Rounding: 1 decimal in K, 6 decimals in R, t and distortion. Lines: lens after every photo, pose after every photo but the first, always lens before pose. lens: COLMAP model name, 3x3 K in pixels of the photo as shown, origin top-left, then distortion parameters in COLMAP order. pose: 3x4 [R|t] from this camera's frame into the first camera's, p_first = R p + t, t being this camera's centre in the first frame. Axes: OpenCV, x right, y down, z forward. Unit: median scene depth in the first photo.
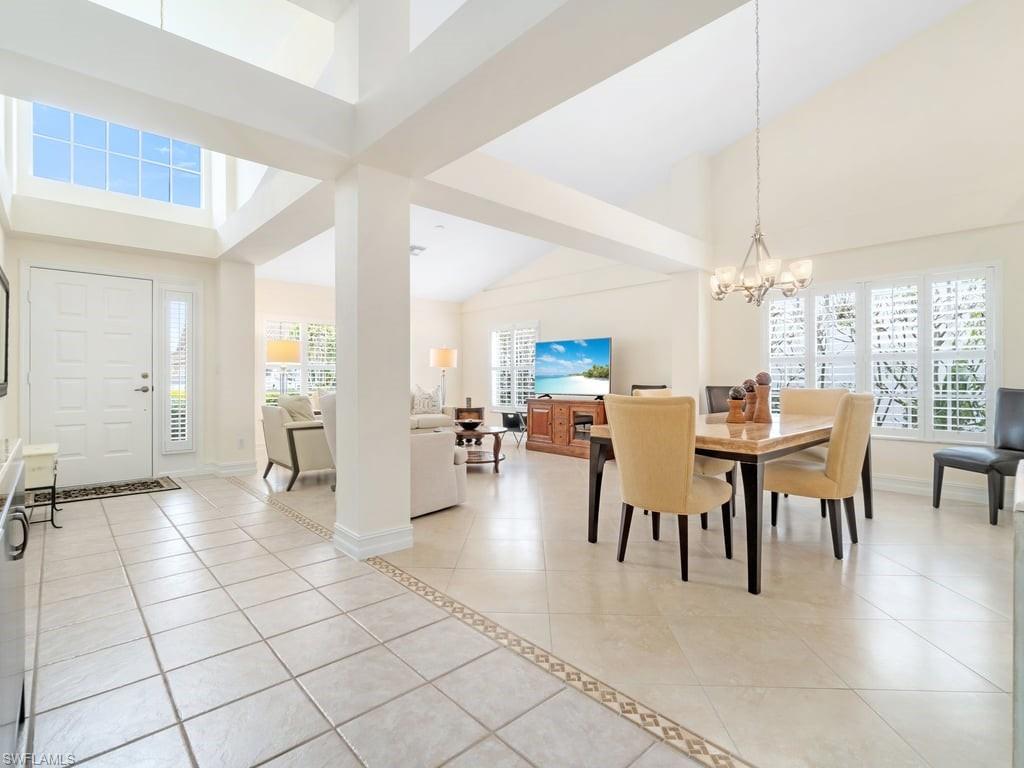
lens RADIAL K [[500.5, 0, 510.4], [0, 500.5, 378.2], [0, 0, 1]] dist [-0.004832, -0.001130]
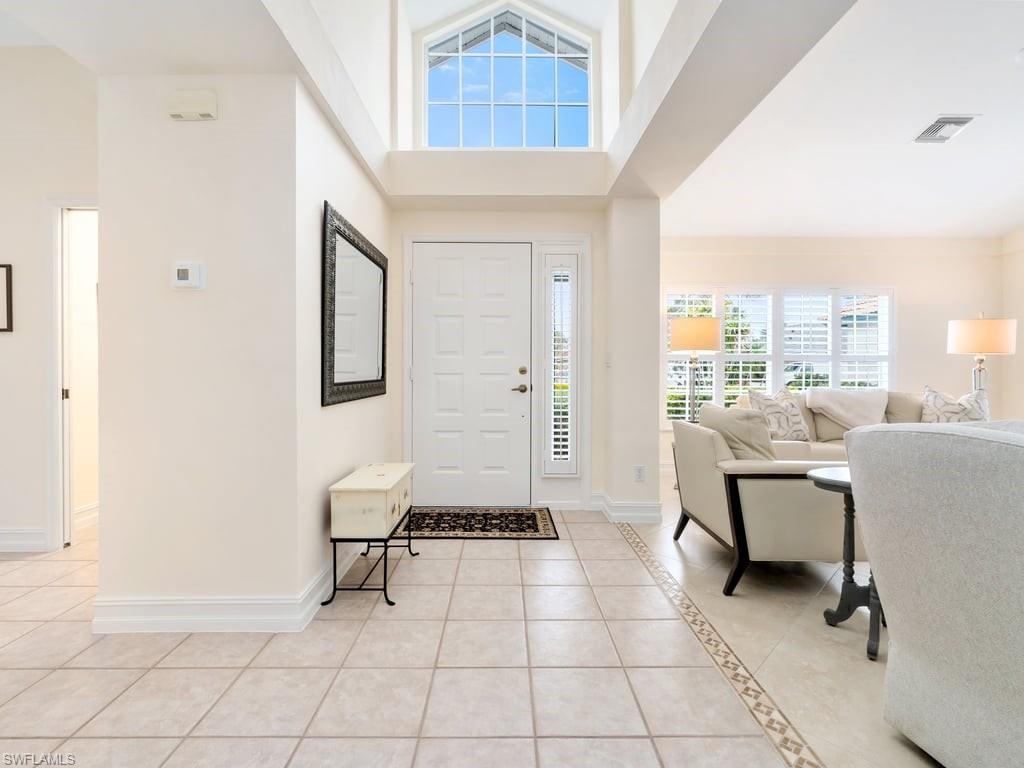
lens RADIAL K [[500.5, 0, 509.0], [0, 500.5, 377.3], [0, 0, 1]] dist [-0.004832, -0.001130]
pose [[0.745968, 0.009114, -0.665920, -0.238937], [-0.001806, 0.999930, 0.011662, -0.003620], [0.665979, -0.007496, 0.745932, 0.412165]]
